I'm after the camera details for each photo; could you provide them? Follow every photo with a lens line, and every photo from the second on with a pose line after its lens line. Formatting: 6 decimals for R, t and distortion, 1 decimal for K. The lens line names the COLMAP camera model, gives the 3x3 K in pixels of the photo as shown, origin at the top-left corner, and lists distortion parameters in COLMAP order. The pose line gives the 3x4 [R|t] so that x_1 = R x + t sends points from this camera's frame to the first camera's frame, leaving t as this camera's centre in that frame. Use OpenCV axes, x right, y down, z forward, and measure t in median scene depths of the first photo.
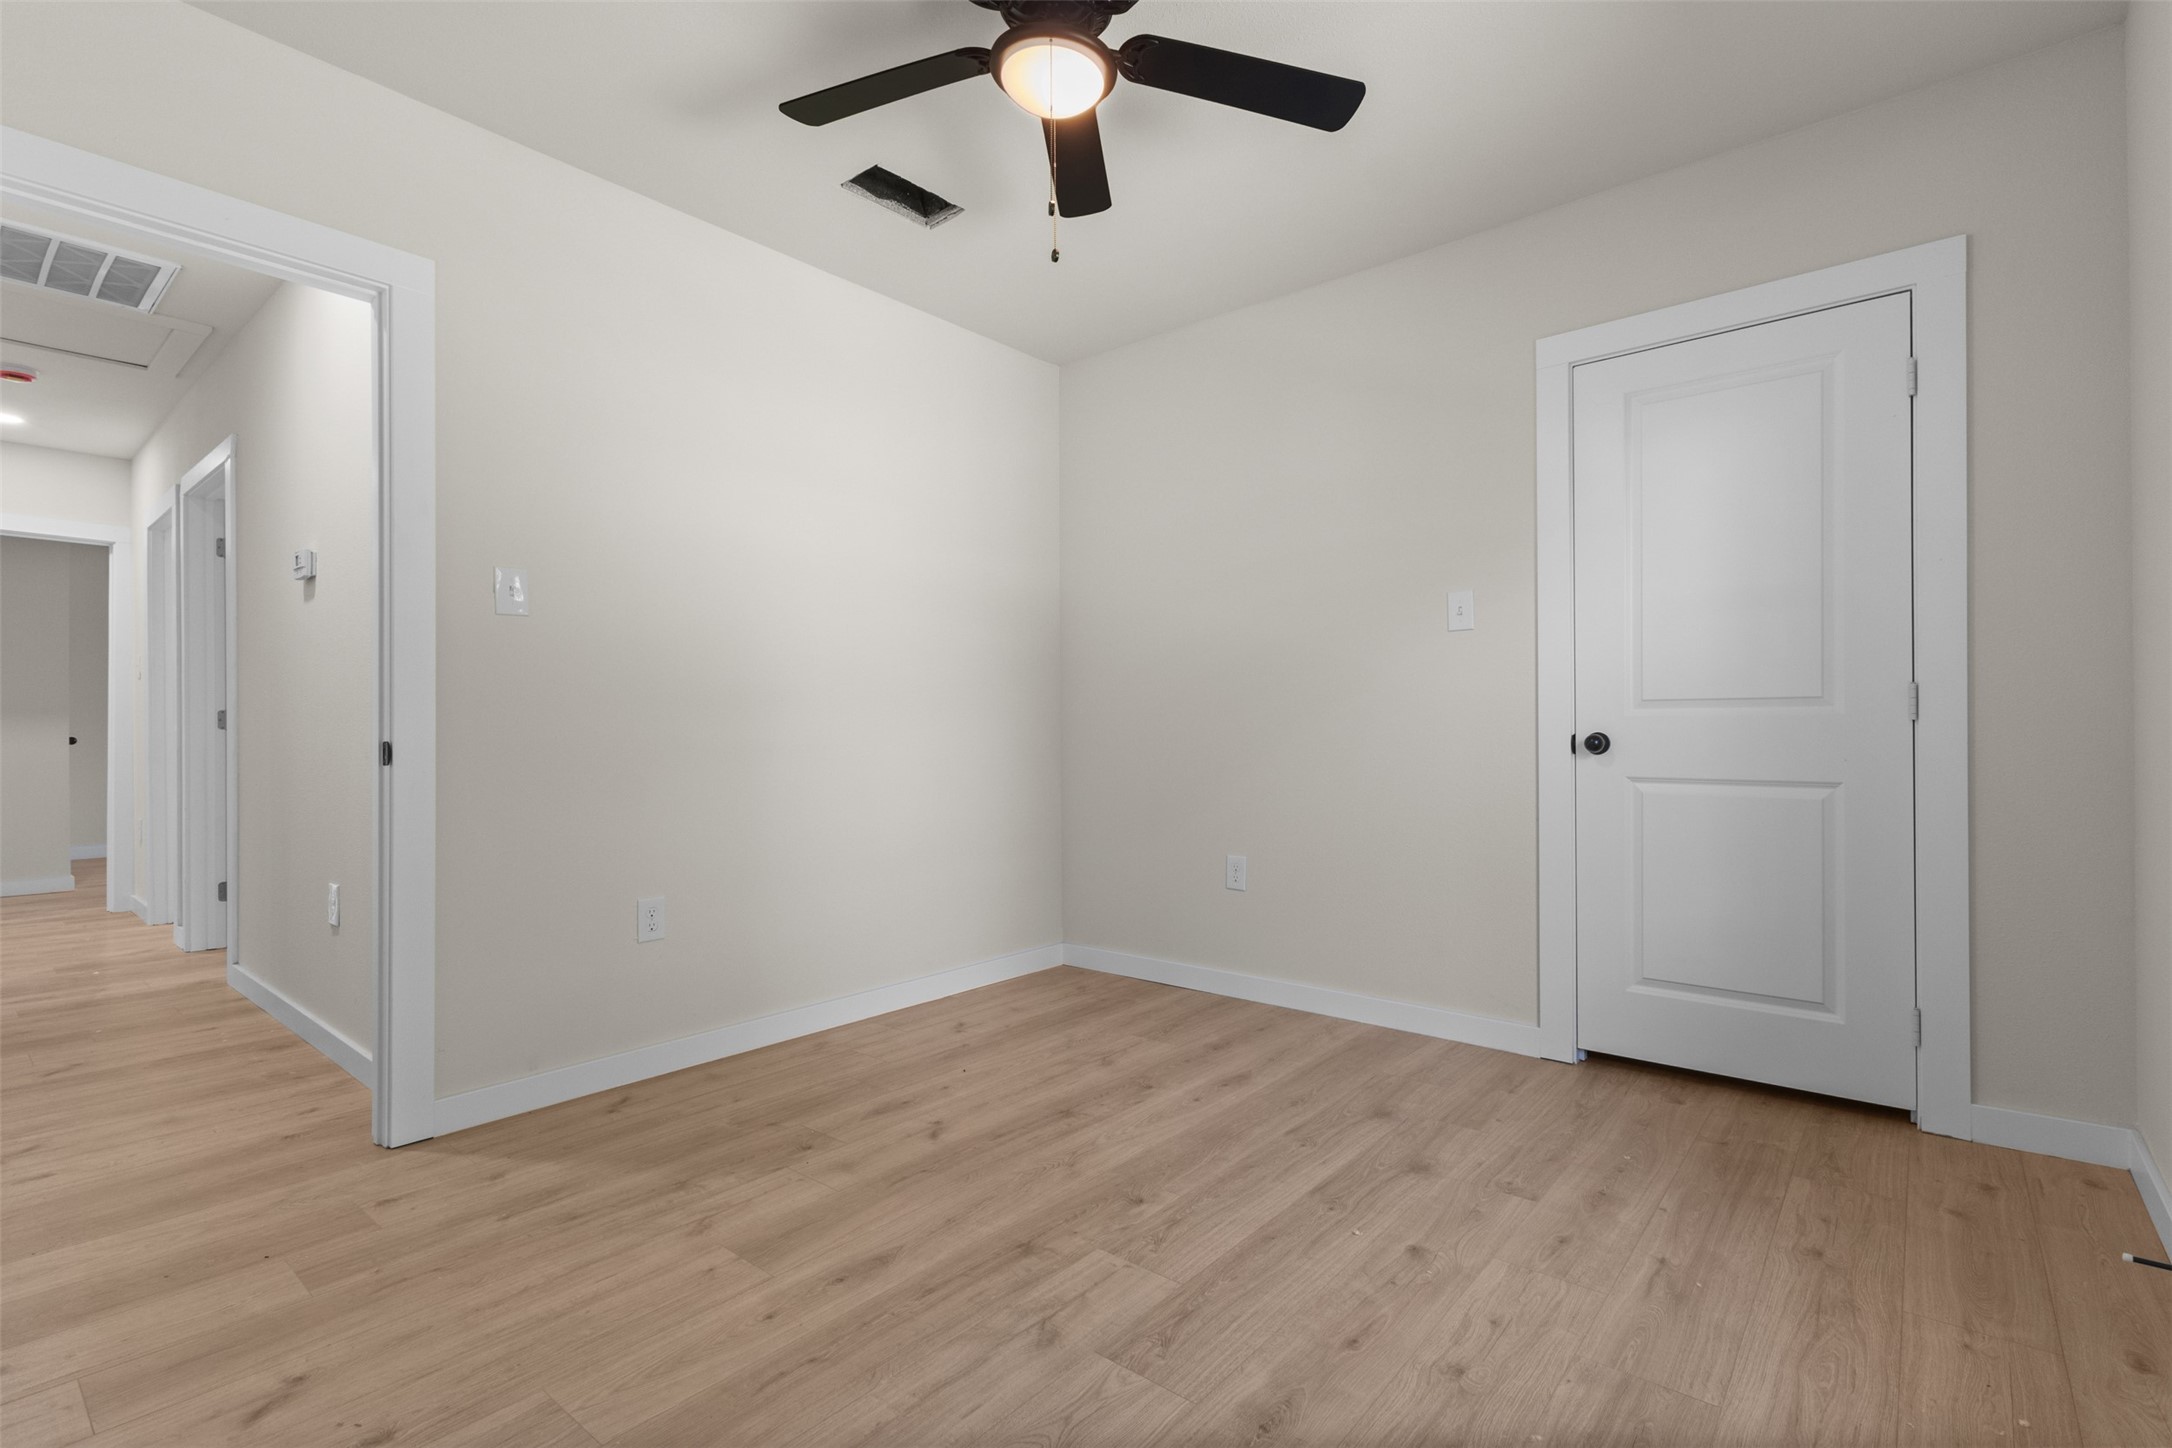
lens RADIAL K [[998.8, 0, 1088.3], [0, 998.8, 699.1], [0, 0, 1]] dist [0.000240, 0.000370]
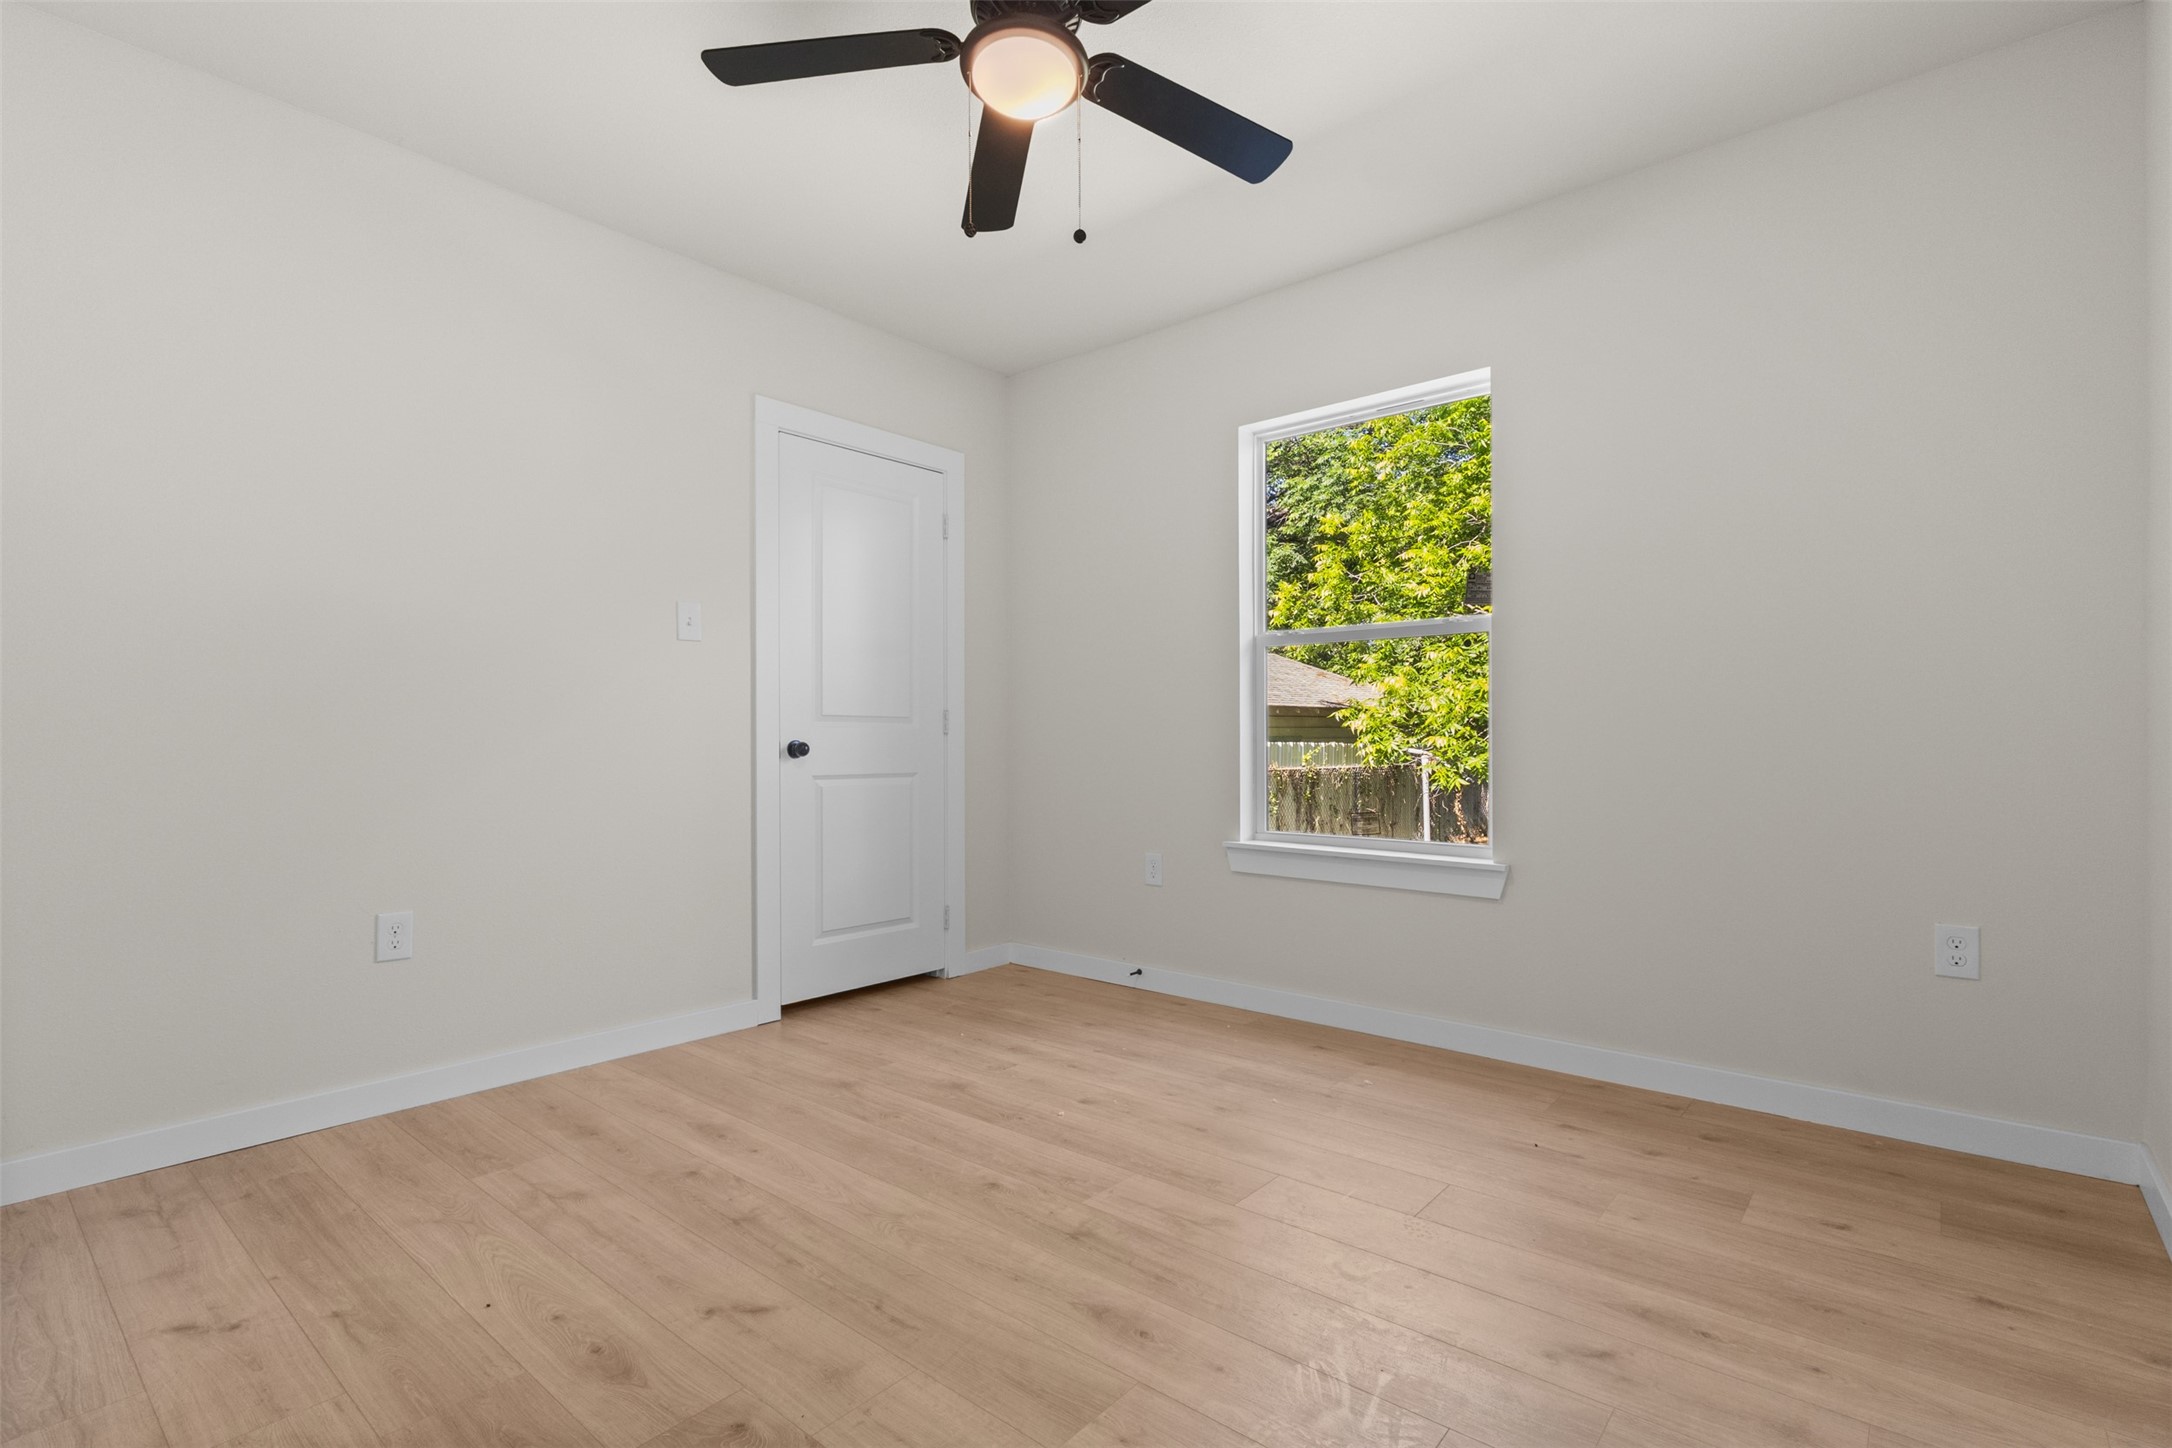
lens RADIAL K [[991.8, 0, 1086.0], [0, 991.8, 724.0], [0, 0, 1]] dist [0.001766, 0.000486]
pose [[0.013821, 0.021102, 0.999682, -0.793091], [-0.032962, 0.999244, -0.020637, 0.030120], [-0.999361, -0.032666, 0.014506, 0.717650]]
